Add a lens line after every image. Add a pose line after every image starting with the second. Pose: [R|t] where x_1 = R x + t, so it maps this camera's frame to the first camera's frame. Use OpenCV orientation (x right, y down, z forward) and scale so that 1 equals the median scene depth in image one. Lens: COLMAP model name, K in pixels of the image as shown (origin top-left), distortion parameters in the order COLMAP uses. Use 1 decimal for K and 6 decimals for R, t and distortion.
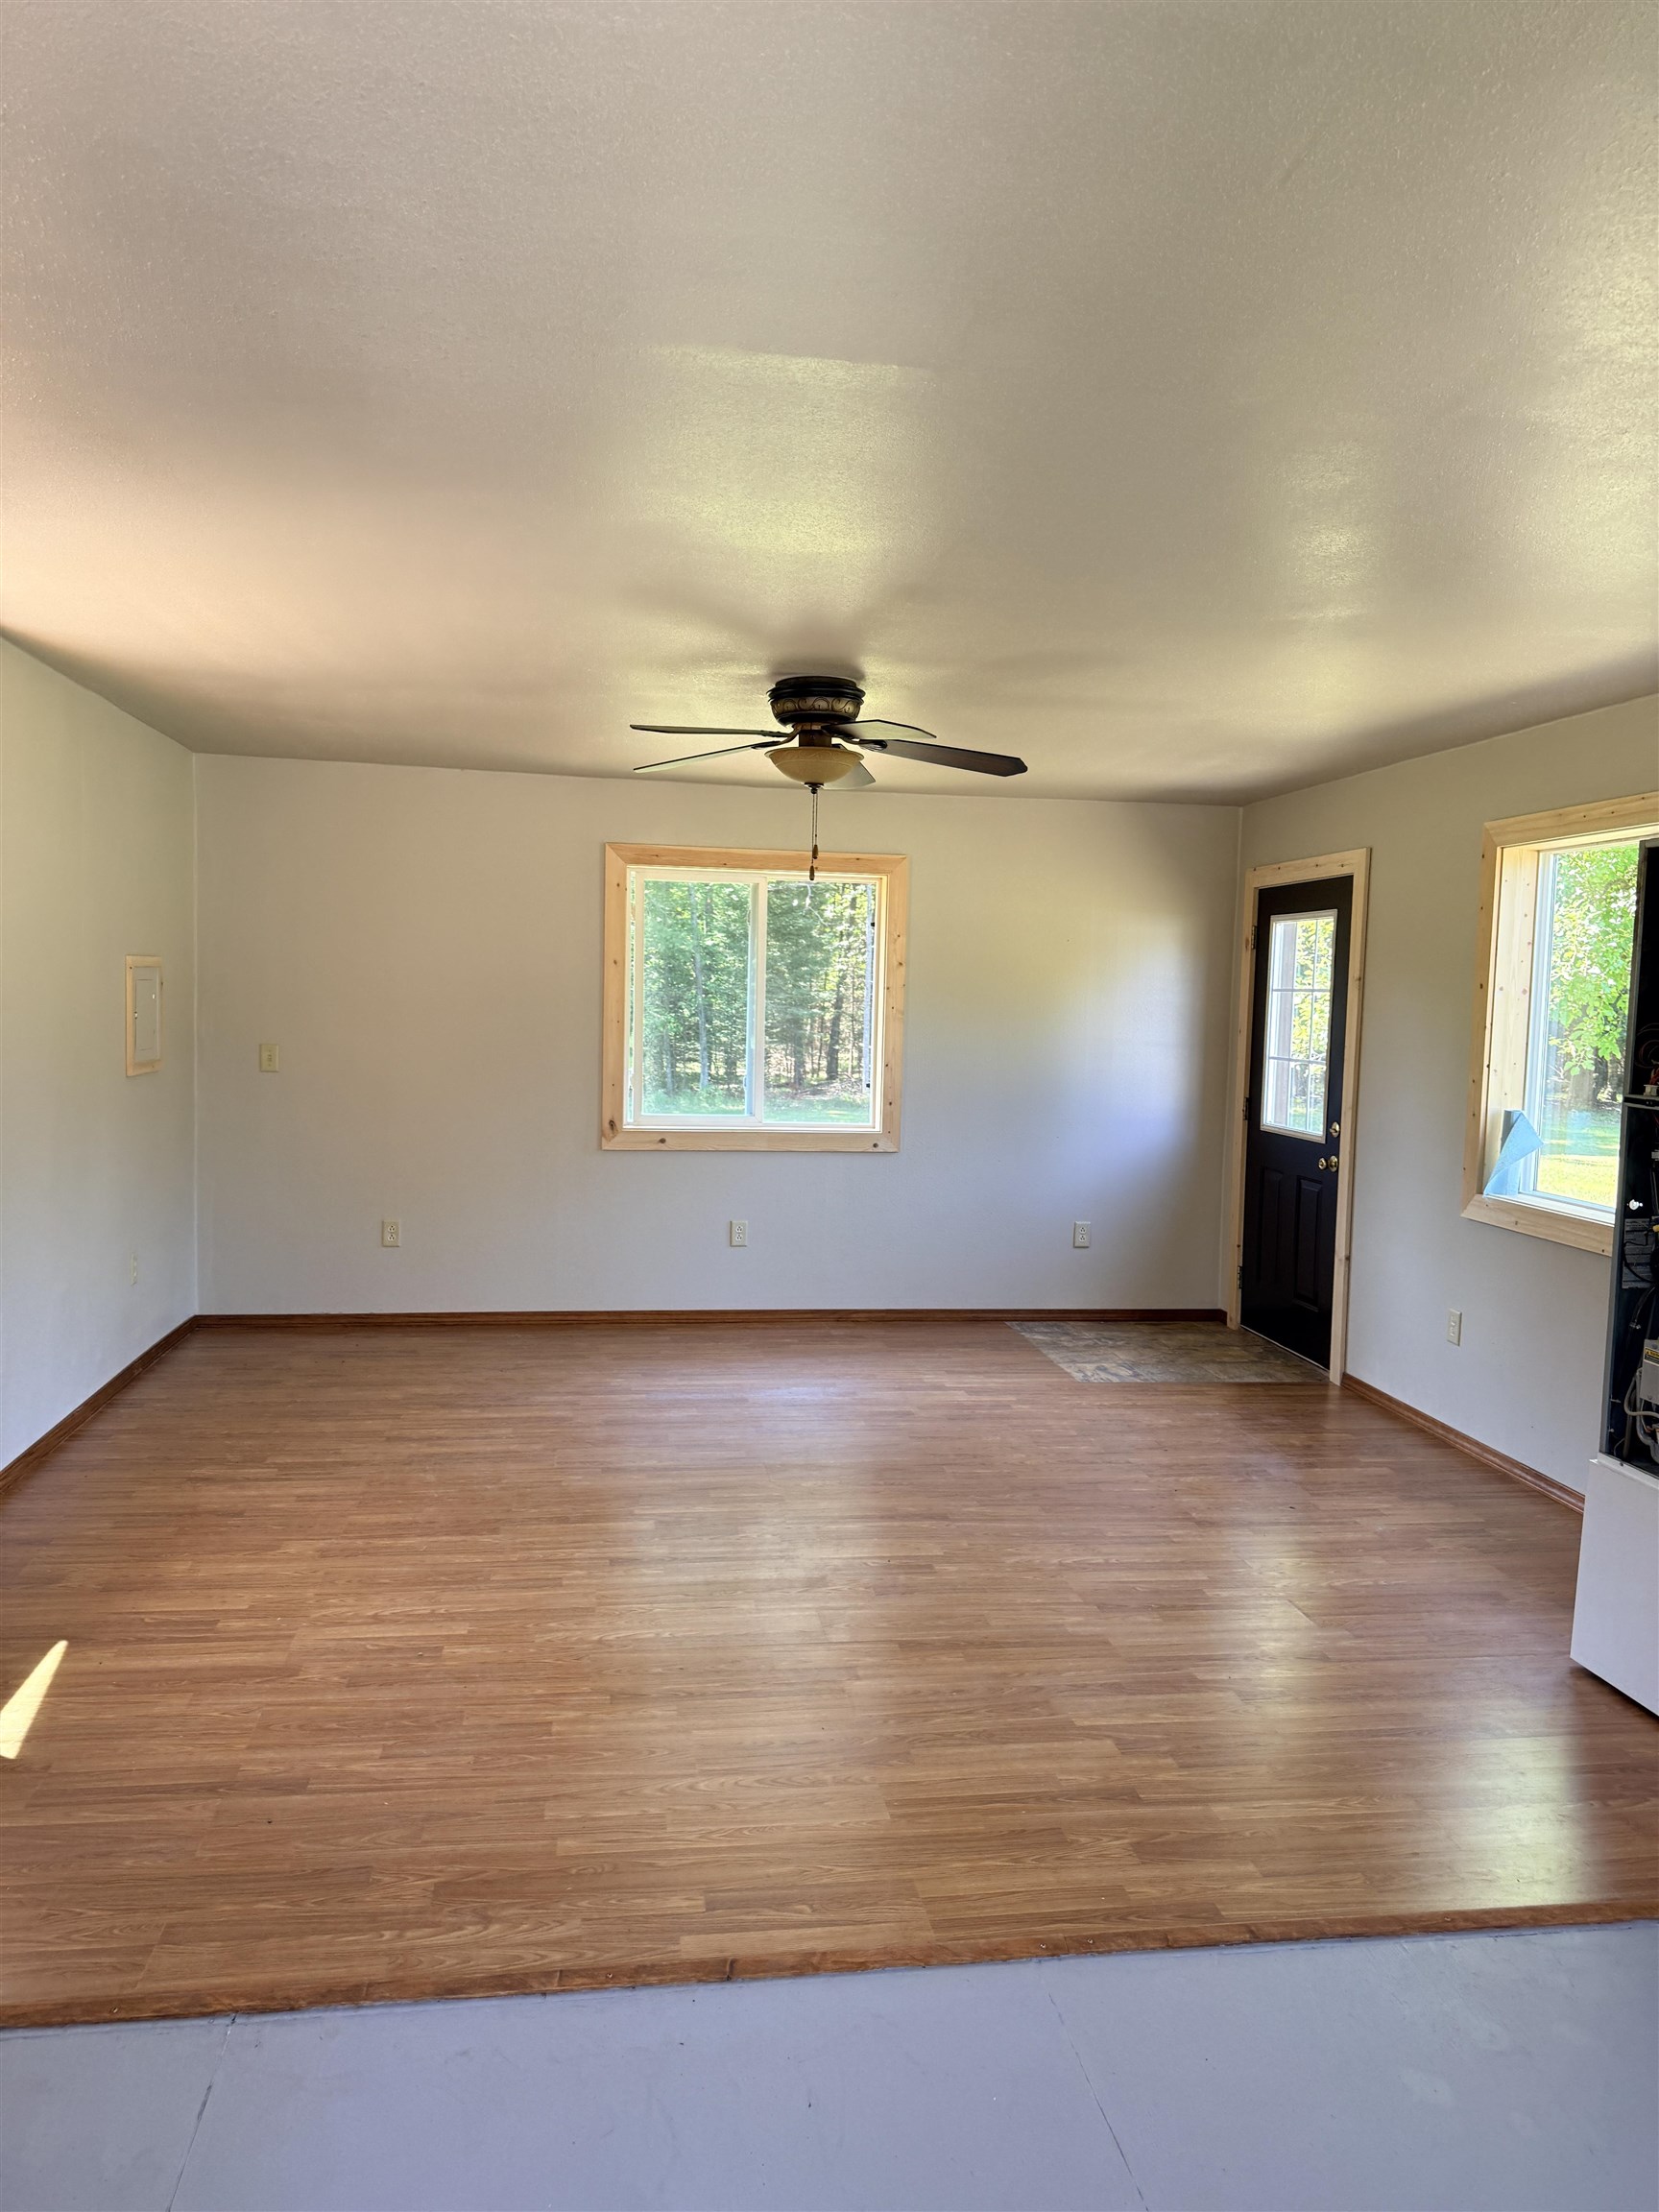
lens RADIAL K [[1560.9, 0, 838.3], [0, 1560.9, 1096.0], [0, 0, 1]] dist [0.114029, -0.170486]
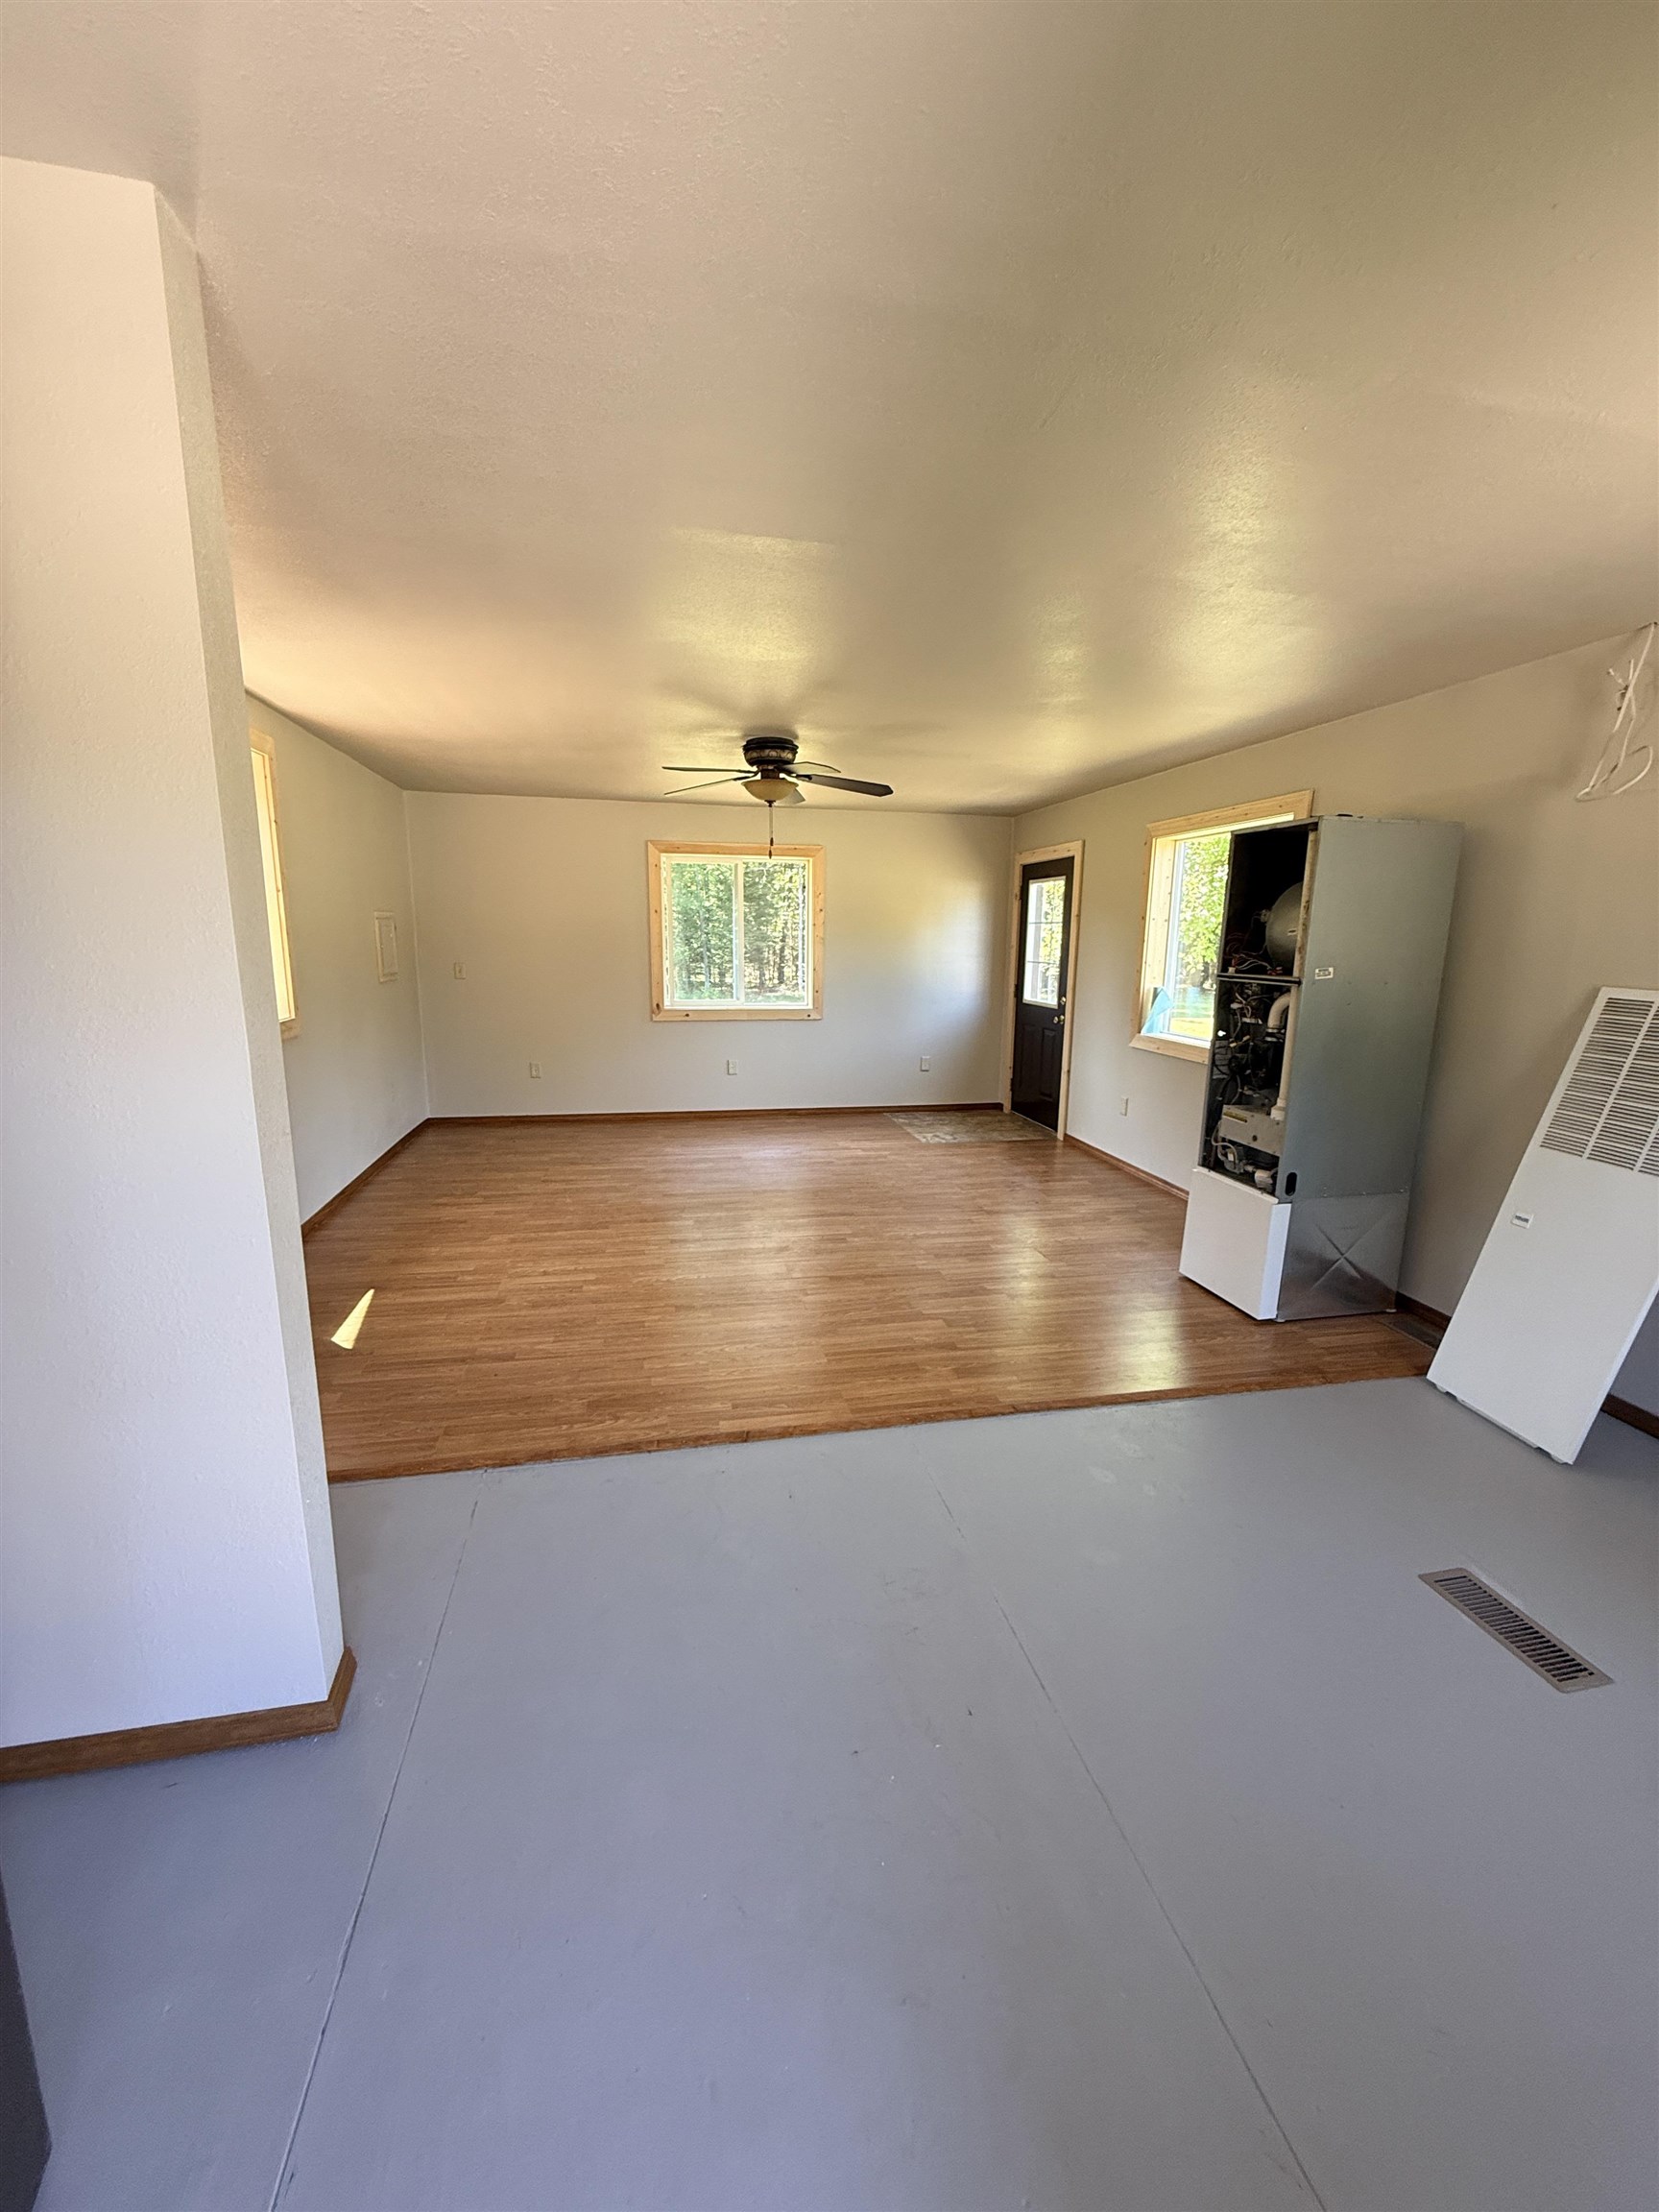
lens RADIAL K [[888.1, 0, 828.5], [0, 888.1, 1102.6], [0, 0, 1]] dist [0.001441, -0.000021]
pose [[0.998588, -0.024471, 0.047141, -0.005471], [0.018572, 0.992388, 0.121742, 0.011824], [-0.049761, -0.120694, 0.991442, -0.011718]]
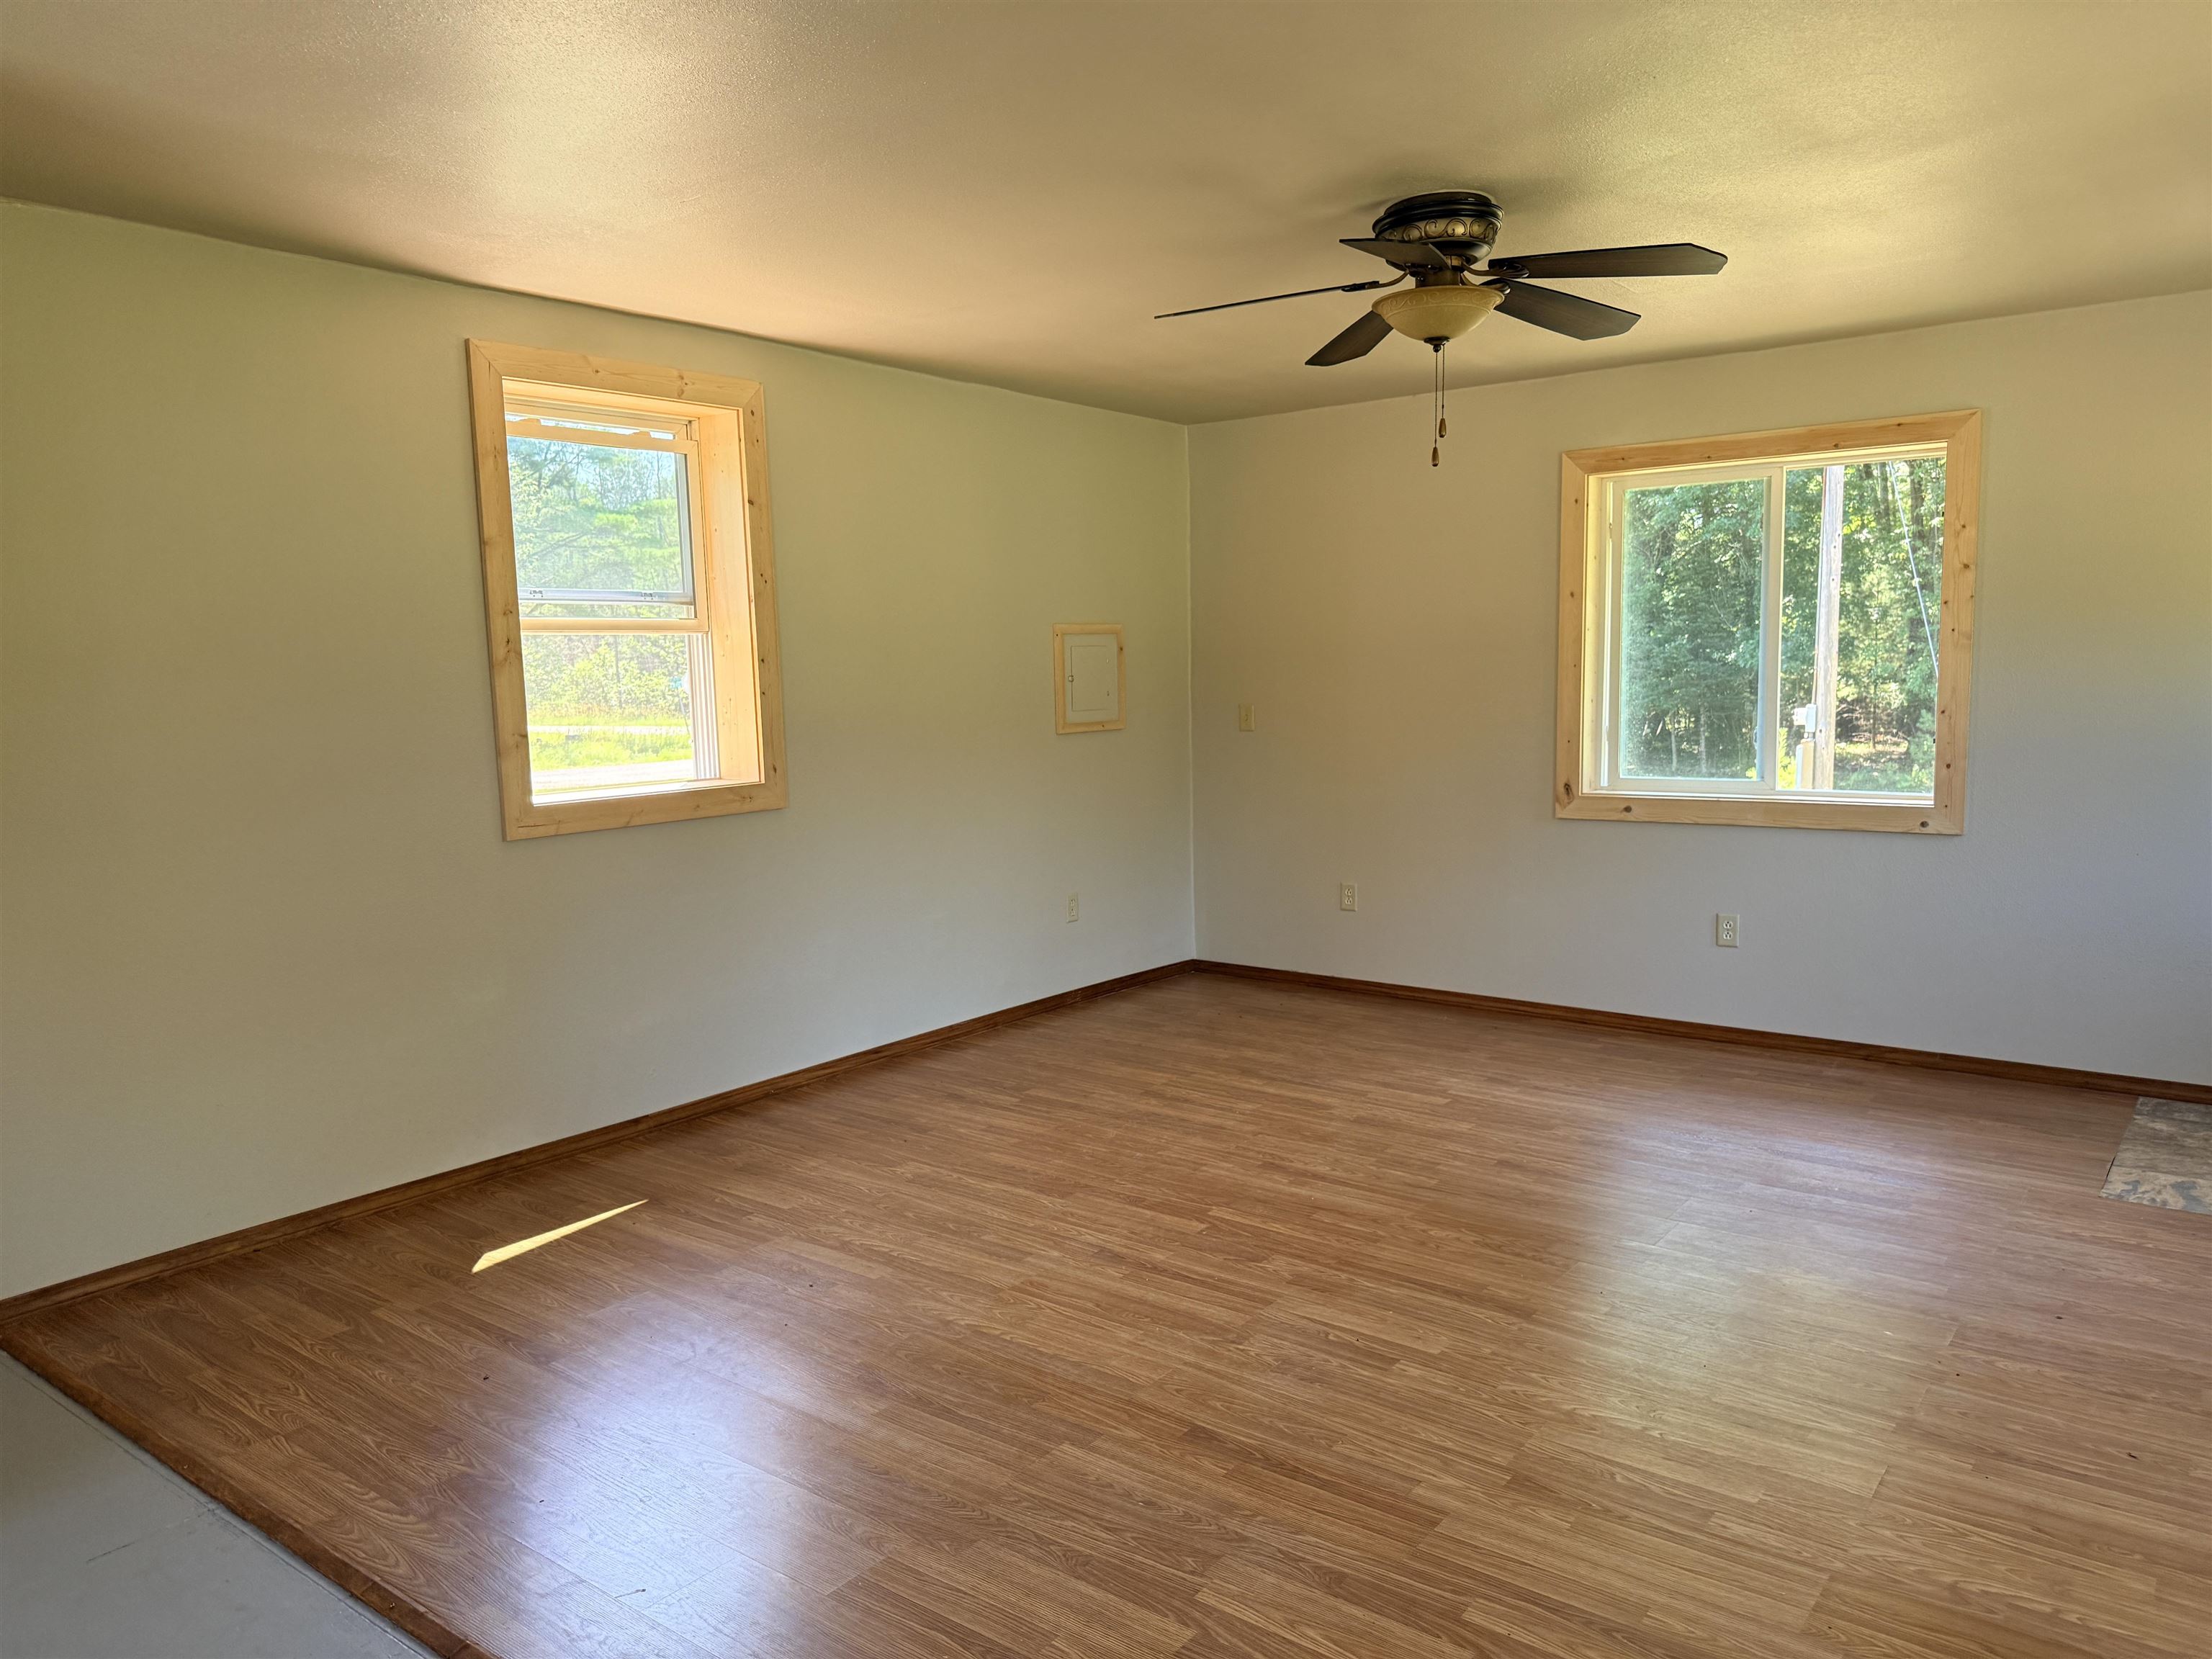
lens RADIAL K [[1560.9, 0, 1111.4], [0, 1560.9, 842.5], [0, 0, 1]] dist [0.114029, -0.170486]
pose [[0.687535, 0.044086, -0.724812, 0.465884], [-0.011565, 0.998693, 0.049775, 0.012323], [0.726060, -0.025840, 0.687146, 0.354306]]
